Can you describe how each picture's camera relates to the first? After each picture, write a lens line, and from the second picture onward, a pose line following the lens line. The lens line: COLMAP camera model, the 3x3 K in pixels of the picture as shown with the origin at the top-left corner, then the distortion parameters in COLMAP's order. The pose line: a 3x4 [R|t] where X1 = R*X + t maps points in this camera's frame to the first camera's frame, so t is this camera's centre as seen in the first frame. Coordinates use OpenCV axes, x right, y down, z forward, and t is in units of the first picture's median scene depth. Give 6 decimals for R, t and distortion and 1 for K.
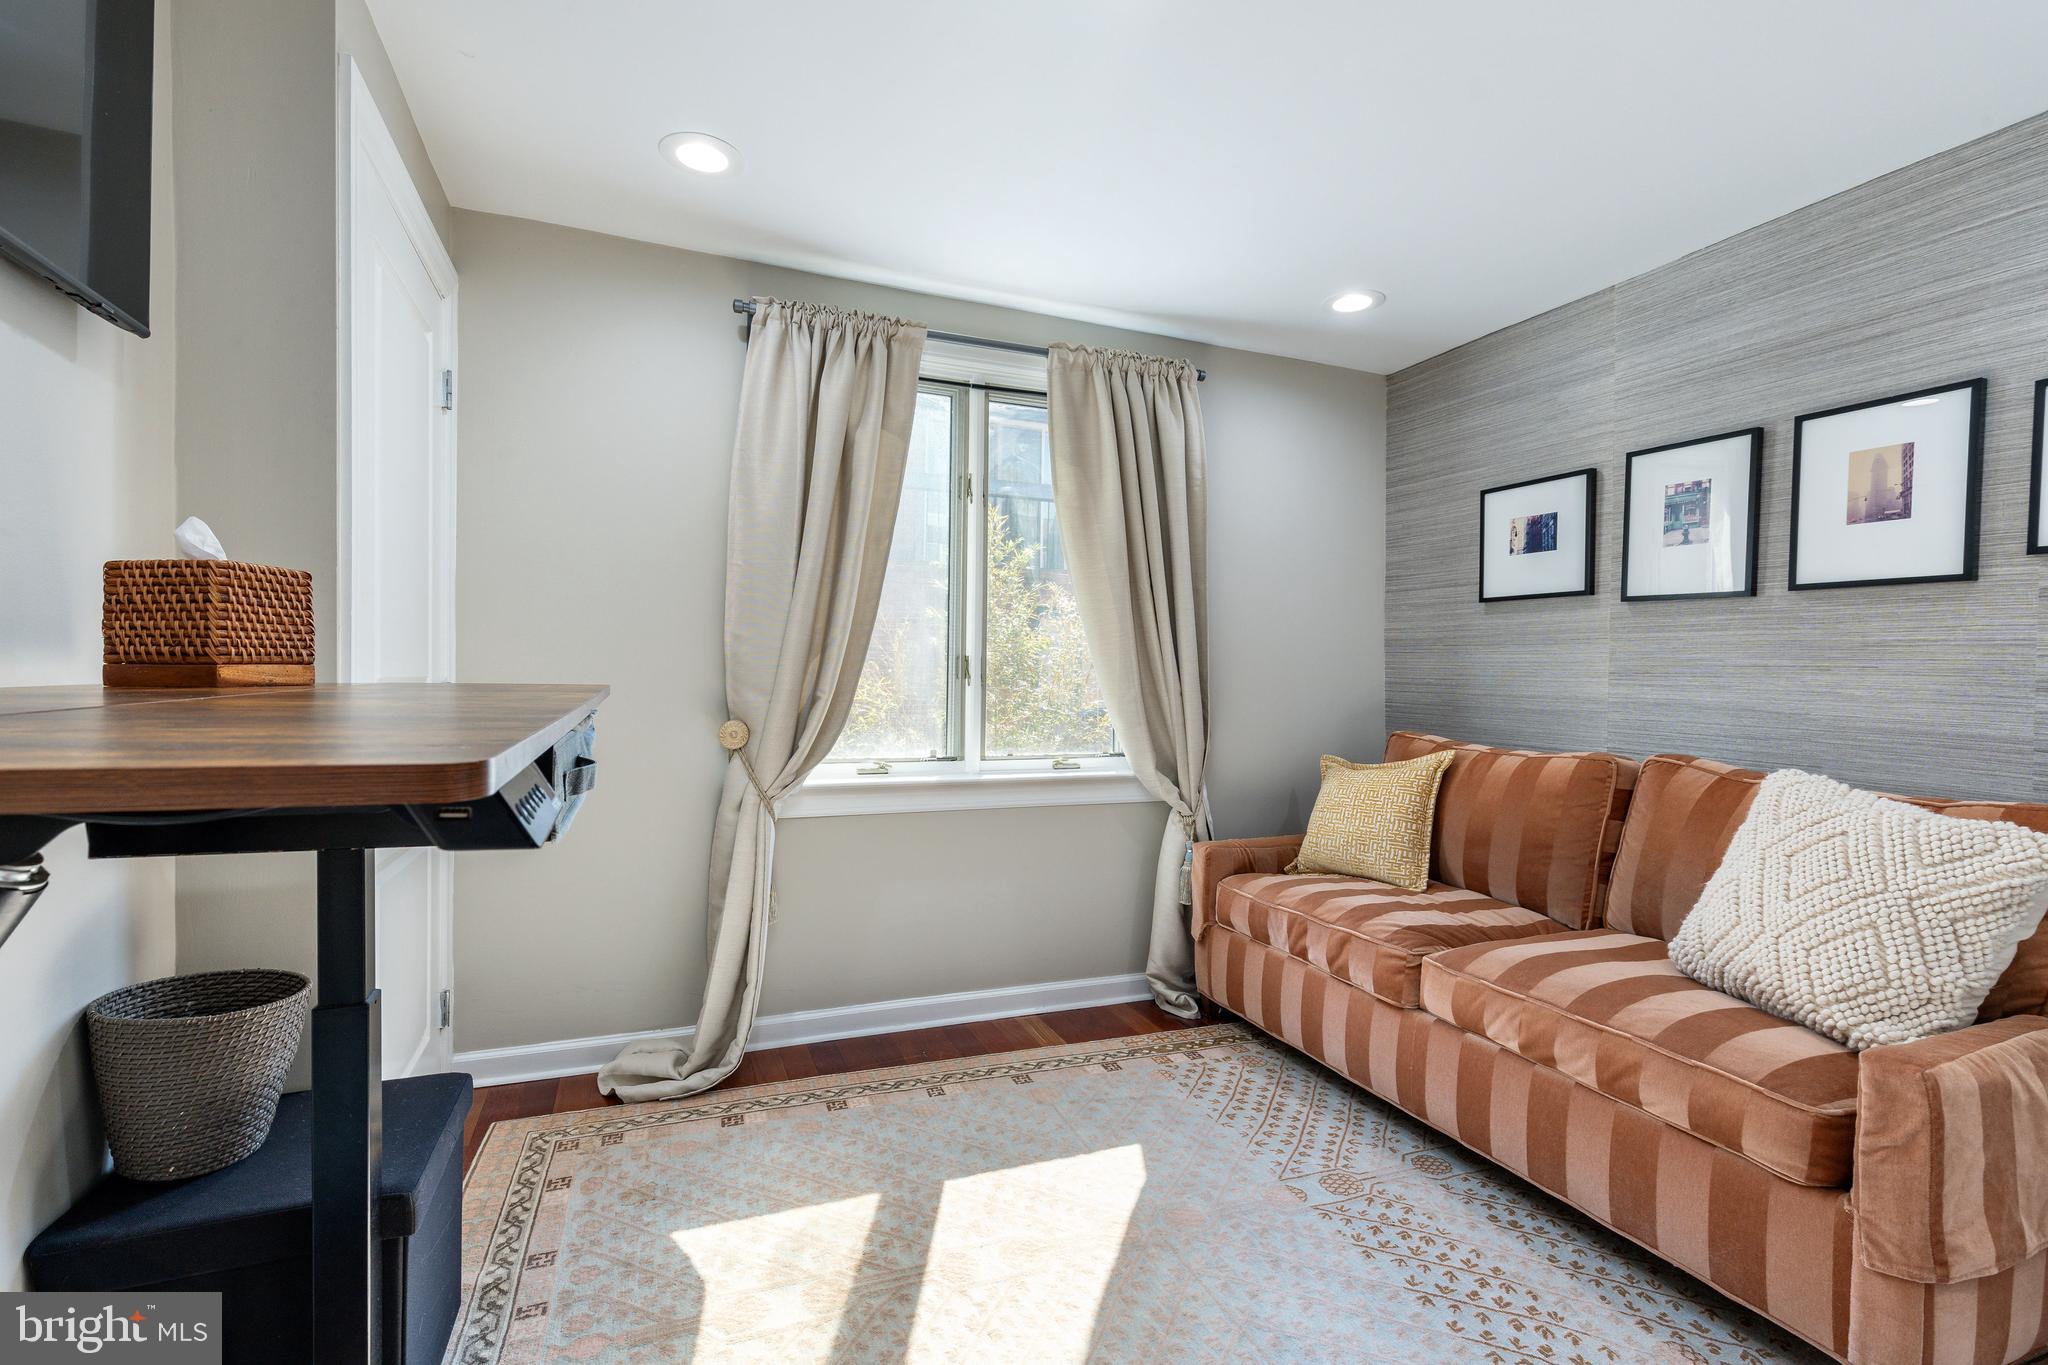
lens RADIAL K [[918.1, 0, 1005.7], [0, 918.1, 687.9], [0, 0, 1]] dist [0.005888, -0.000526]
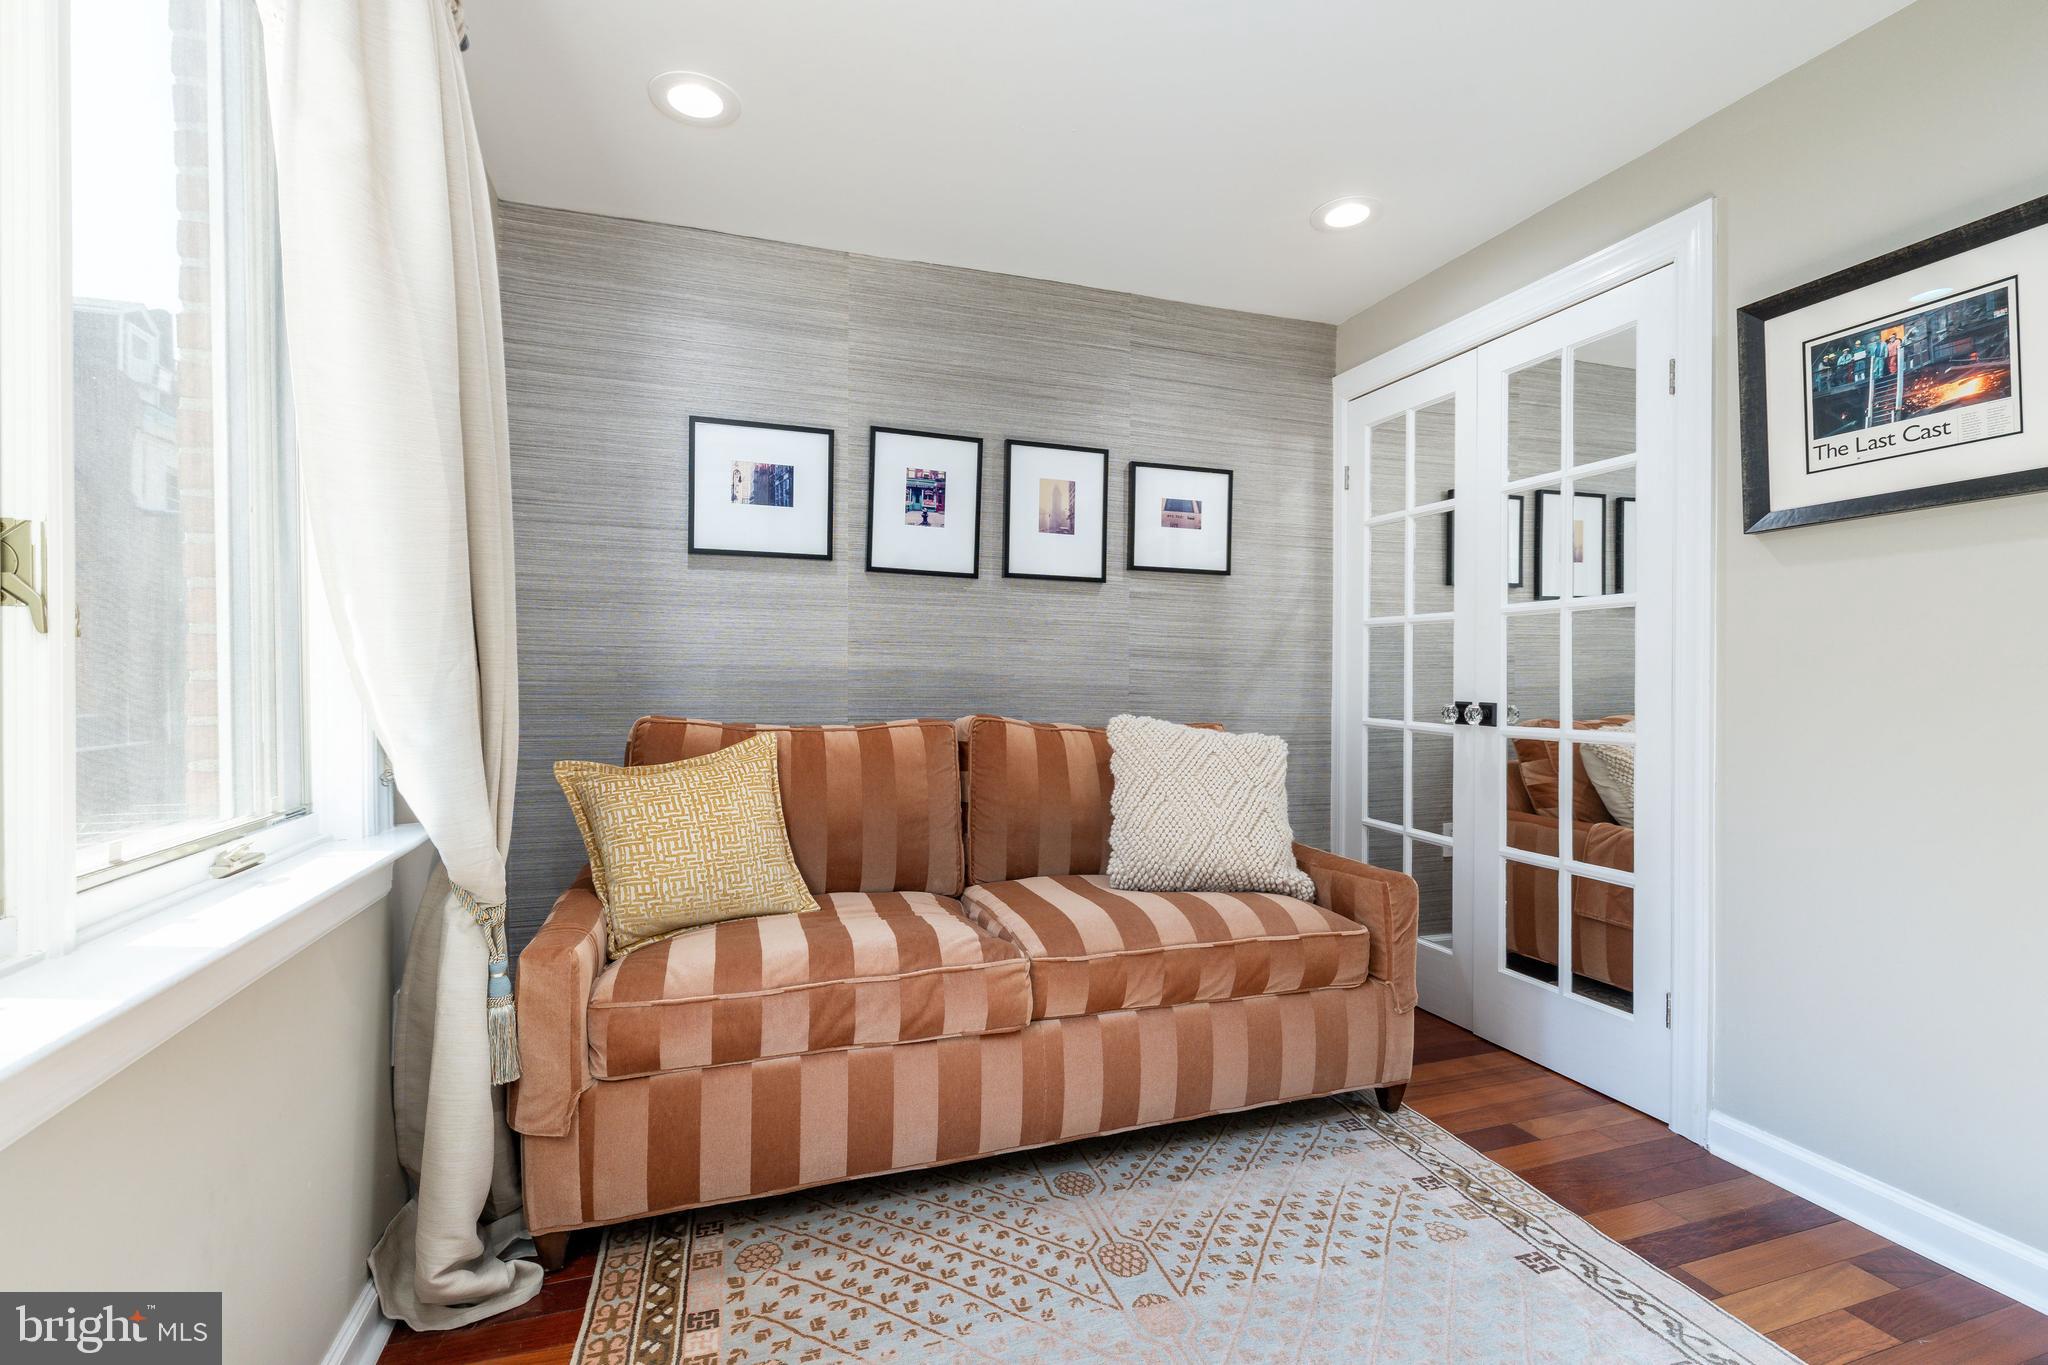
lens RADIAL K [[918.1, 0, 1018.0], [0, 918.1, 672.8], [0, 0, 1]] dist [0.005888, -0.000526]
pose [[0.046562, -0.011758, 0.998846, -0.359145], [0.010440, 0.999882, 0.011284, 0.009050], [-0.998861, 0.009903, 0.046679, 0.845576]]
